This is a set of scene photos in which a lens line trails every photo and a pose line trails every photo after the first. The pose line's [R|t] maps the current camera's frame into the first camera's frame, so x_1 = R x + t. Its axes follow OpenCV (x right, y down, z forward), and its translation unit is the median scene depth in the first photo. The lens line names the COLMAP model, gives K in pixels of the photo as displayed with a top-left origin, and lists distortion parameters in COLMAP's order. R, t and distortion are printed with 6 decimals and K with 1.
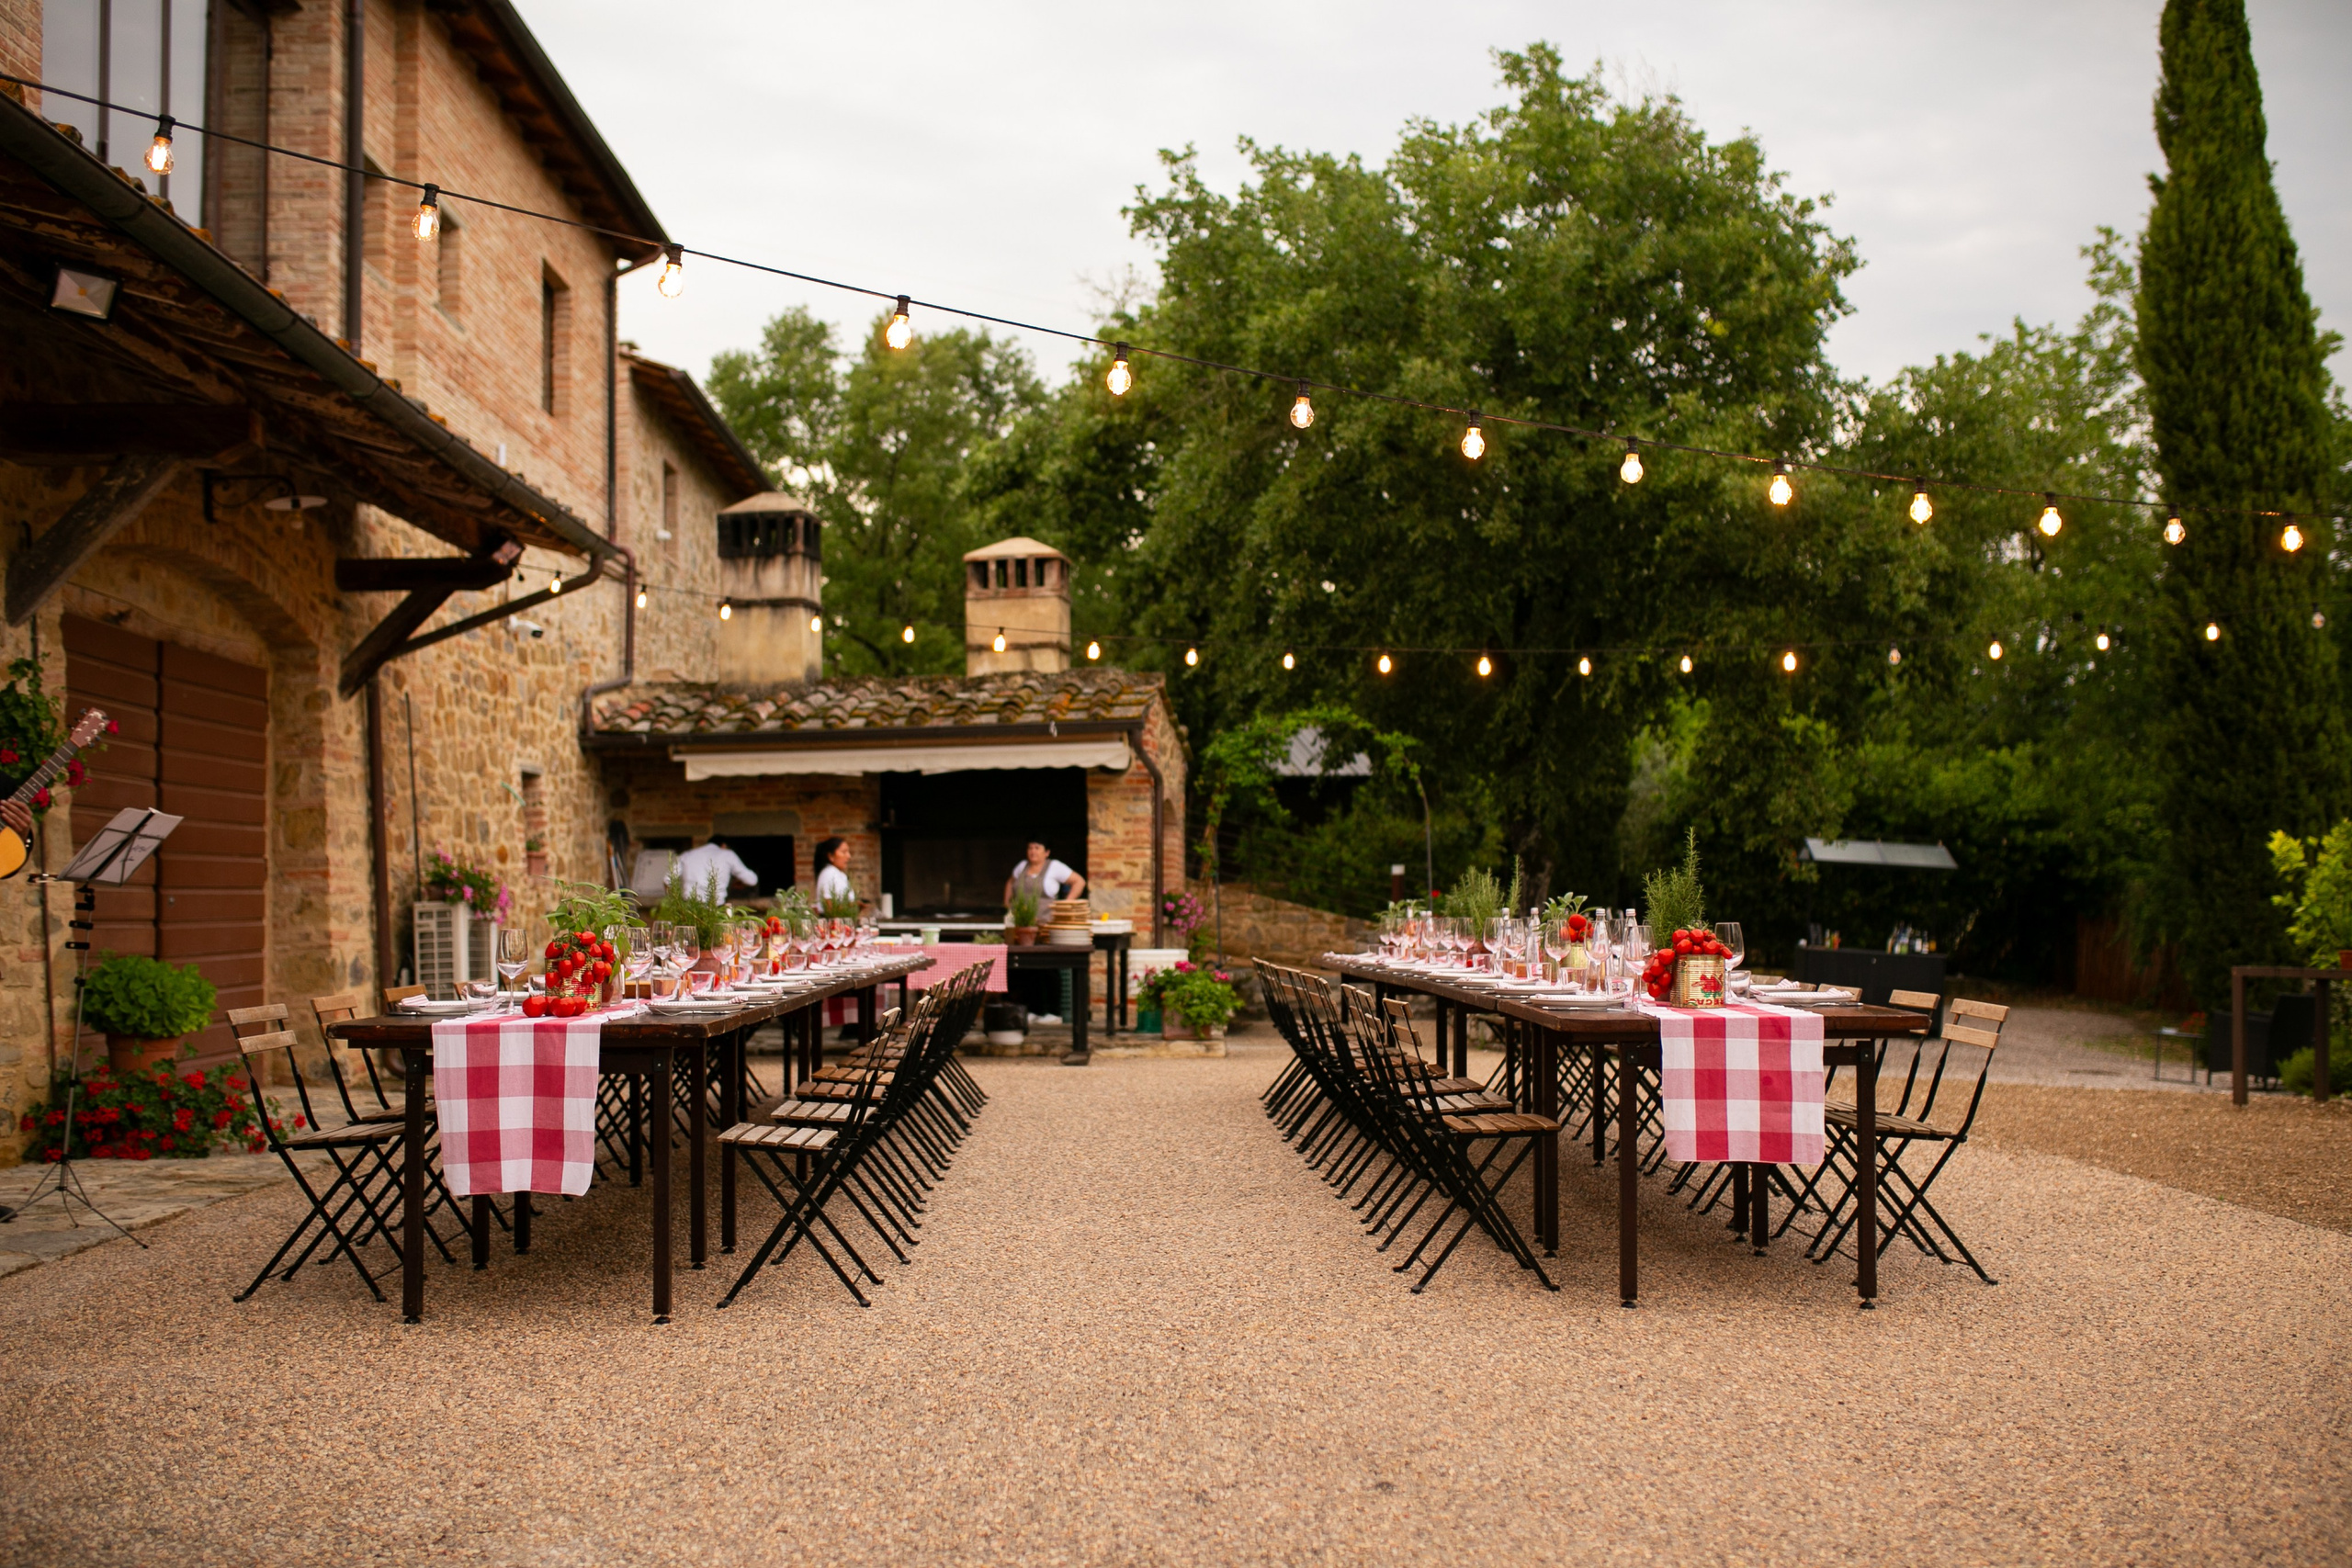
lens RADIAL K [[2285.7, 0, 1168.4], [0, 2285.7, 772.4], [0, 0, 1]] dist [-0.019675, 0.000000]
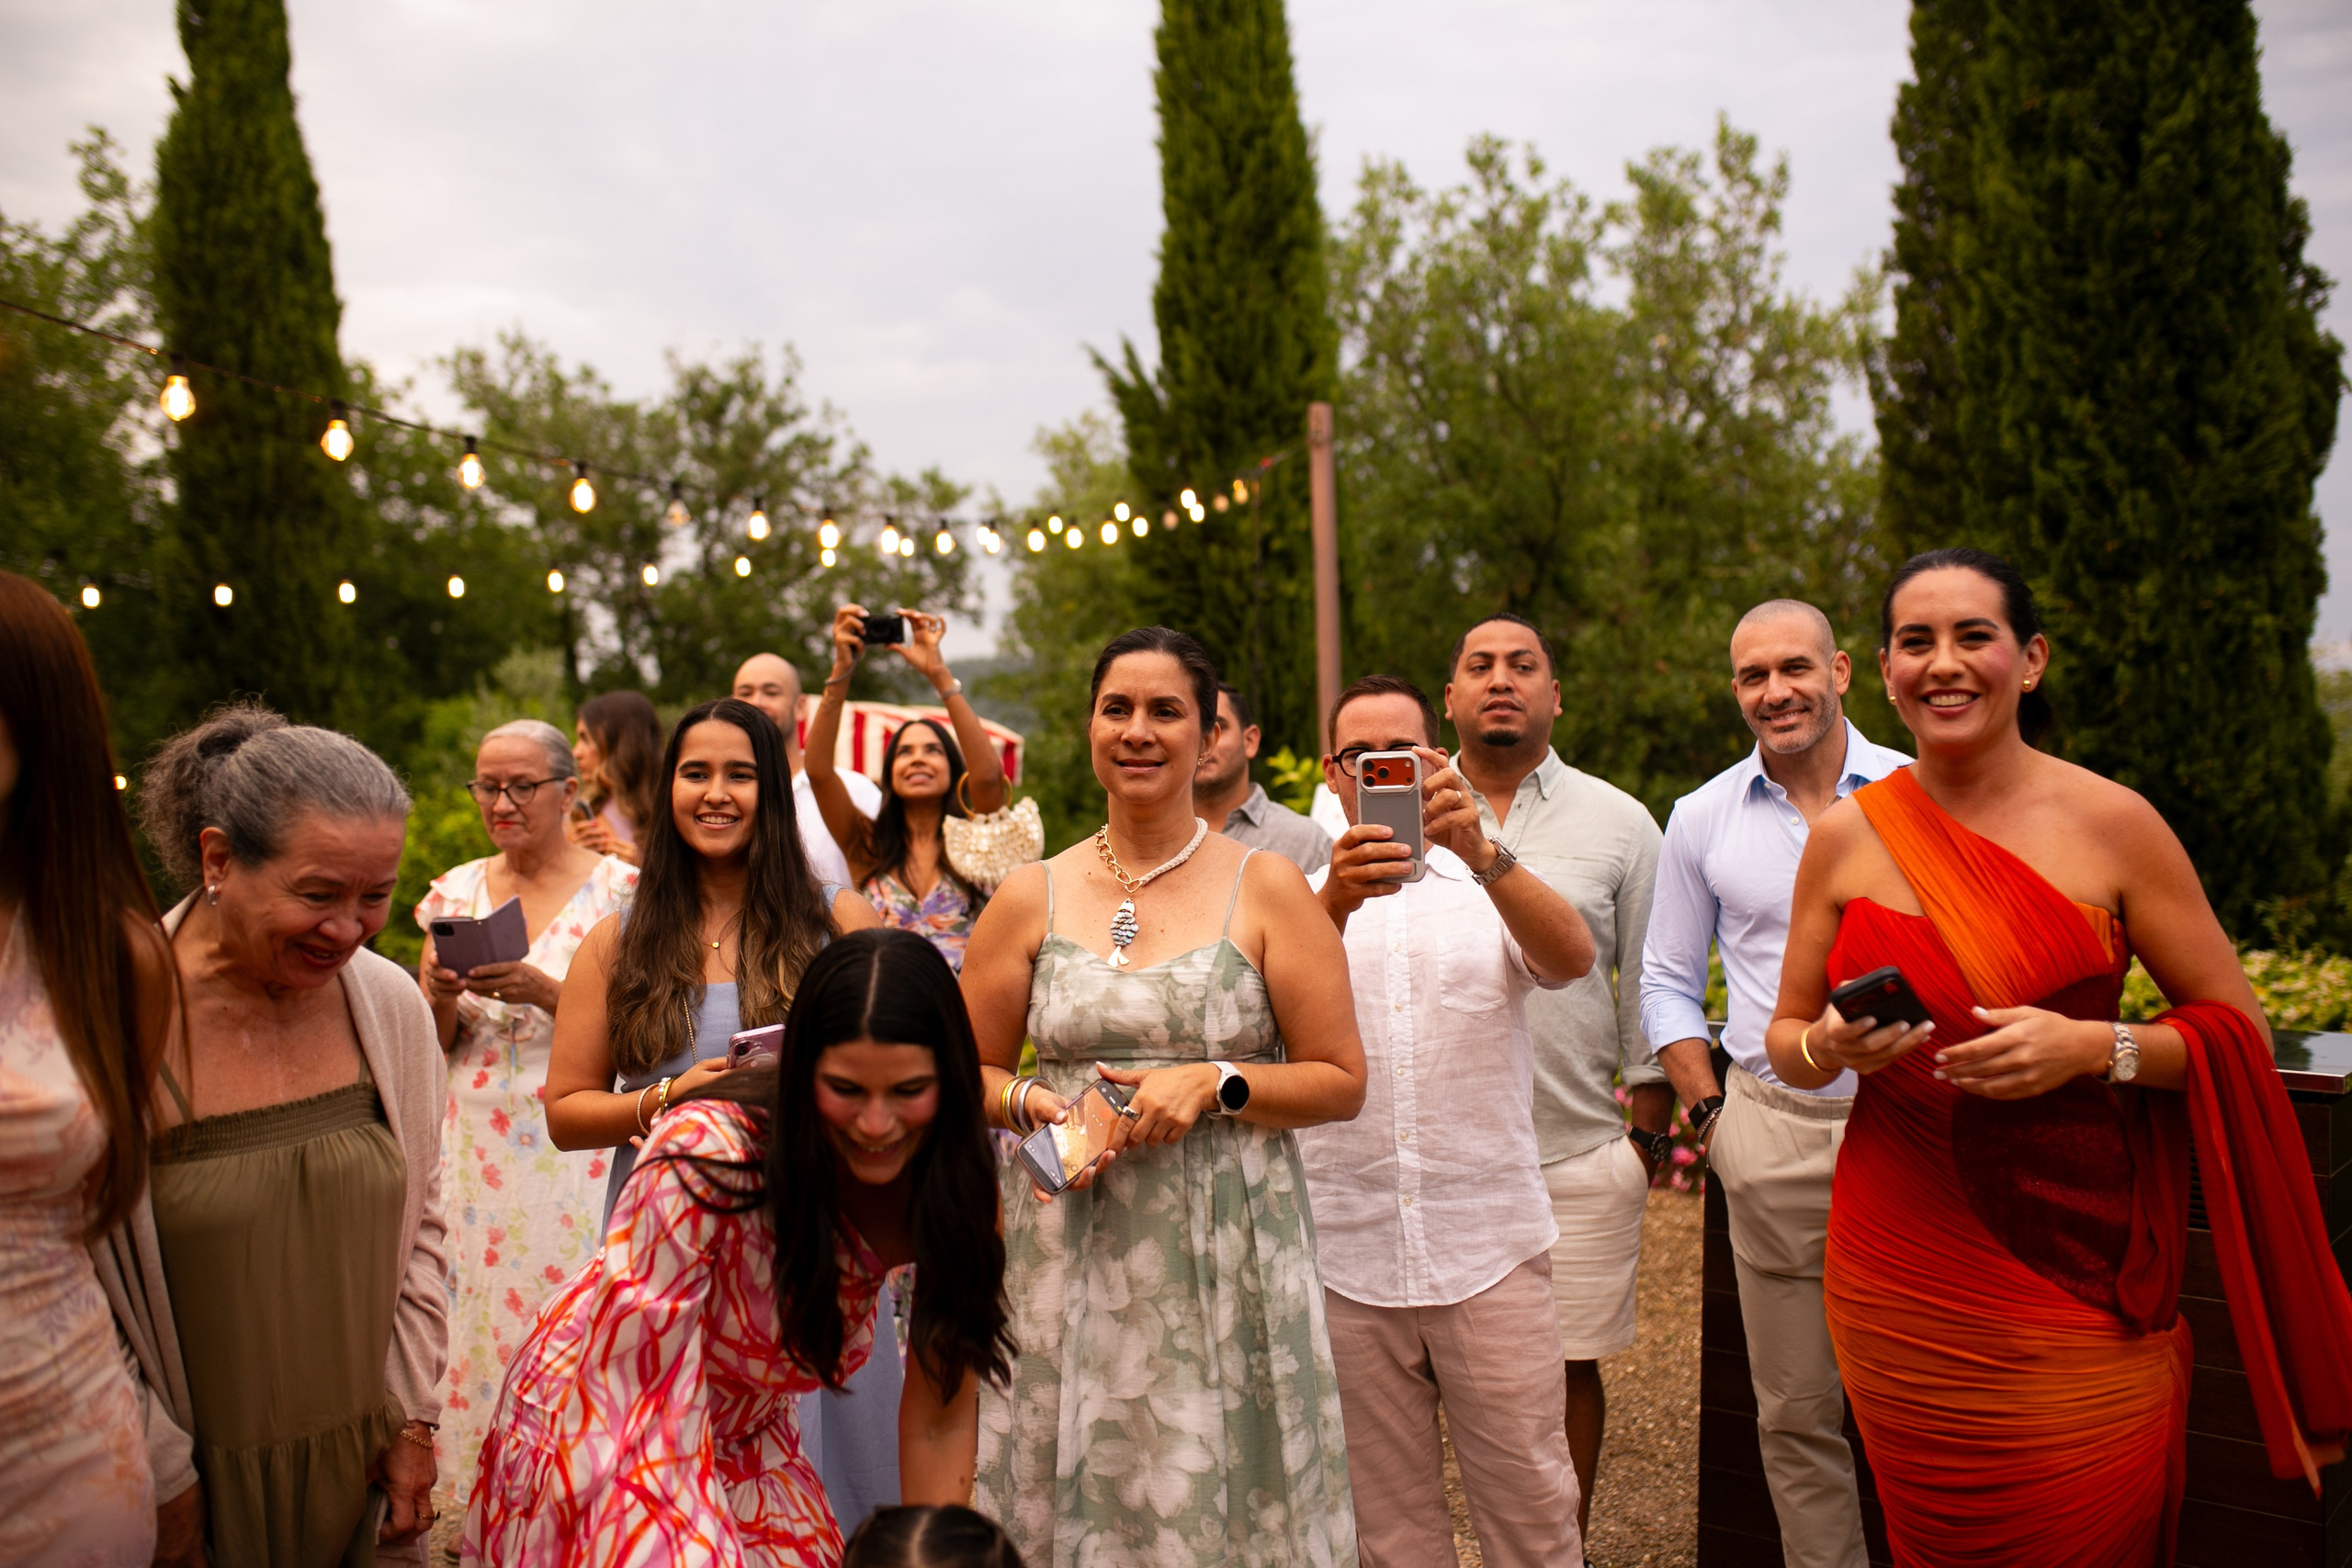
lens RADIAL K [[2285.7, 0, 1176.5], [0, 2285.7, 776.8], [0, 0, 1]] dist [-0.019675, 0.000000]
pose [[0.646820, 0.007524, 0.762606, -0.002661], [-0.027812, 0.999519, 0.013728, -0.006772], [-0.762136, -0.030089, 0.646718, 0.117810]]
